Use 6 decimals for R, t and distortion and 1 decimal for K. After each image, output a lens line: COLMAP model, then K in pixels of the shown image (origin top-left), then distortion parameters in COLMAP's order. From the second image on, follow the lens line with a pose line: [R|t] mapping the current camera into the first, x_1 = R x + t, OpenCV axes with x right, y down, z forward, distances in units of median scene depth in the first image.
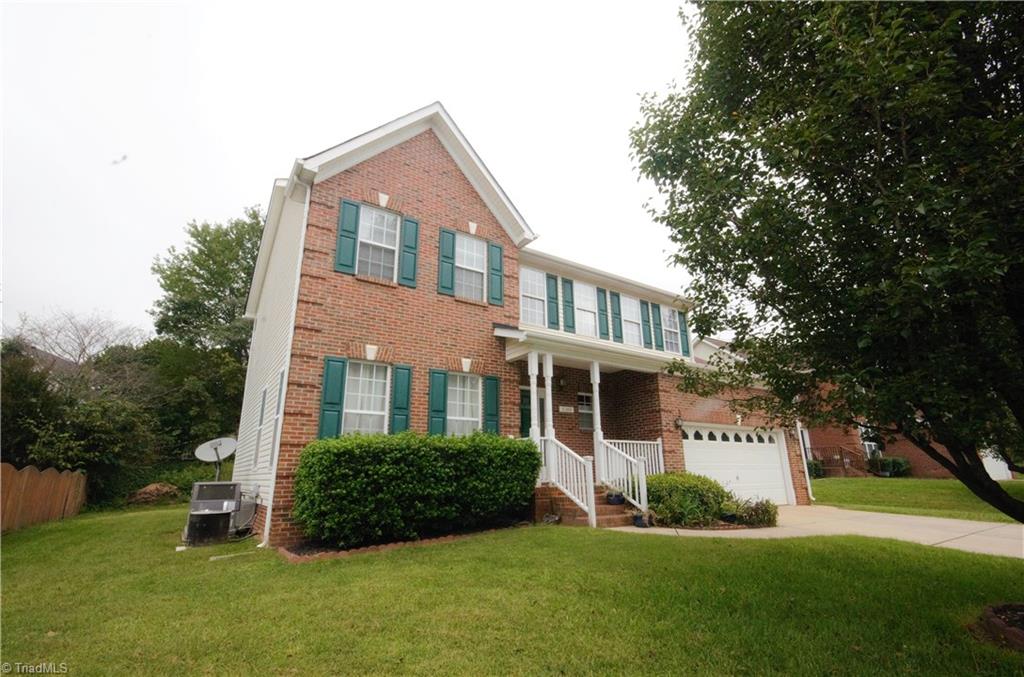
lens RADIAL K [[476.4, 0, 507.8], [0, 476.4, 341.4], [0, 0, 1]] dist [-0.000067, -0.000030]
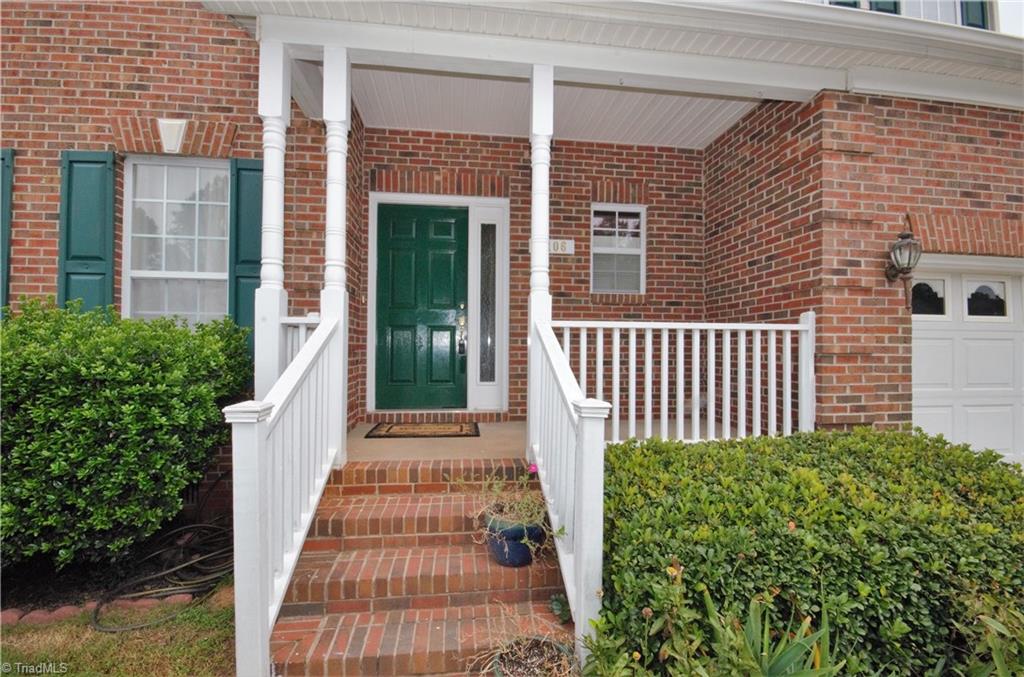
lens RADIAL K [[446.2, 0, 512.0], [0, 446.2, 338.5], [0, 0, 1]] dist [0.010697, -0.014277]
pose [[0.893064, 0.006493, -0.449883, 0.290178], [0.106263, 0.968565, 0.224921, 0.141318], [0.437201, -0.248675, 0.864301, 0.696115]]
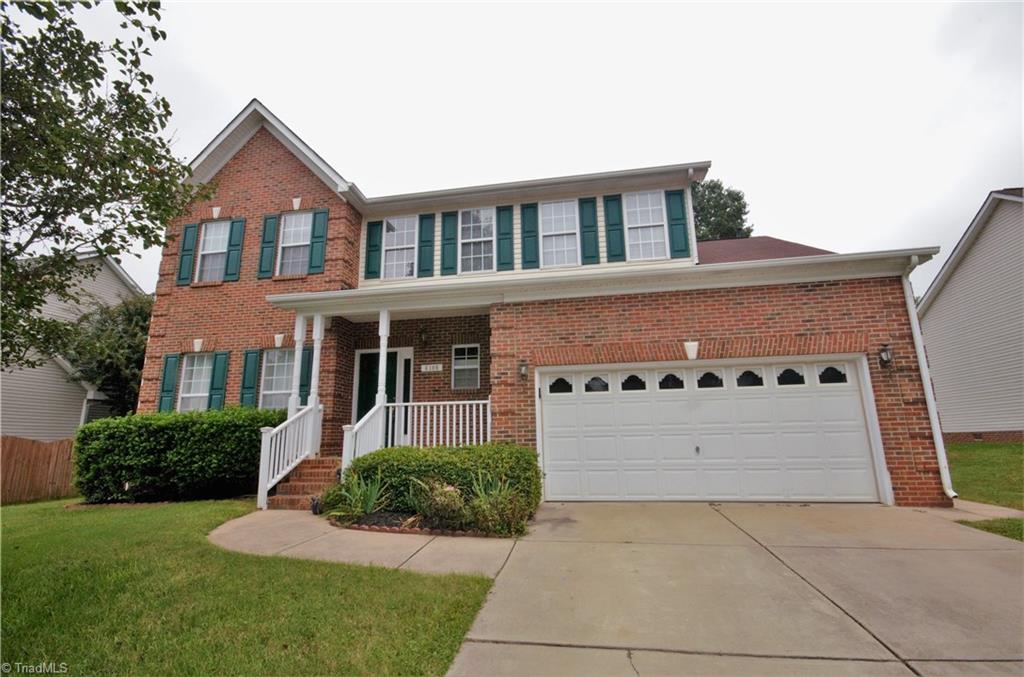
lens RADIAL K [[444.7, 0, 514.3], [0, 444.7, 343.2], [0, 0, 1]] dist [-0.002842, -0.000118]
pose [[0.726328, -0.144986, -0.671883, 0.841173], [0.195019, 0.980799, -0.000825, 0.140697], [0.659102, -0.130431, 0.740656, 0.564298]]
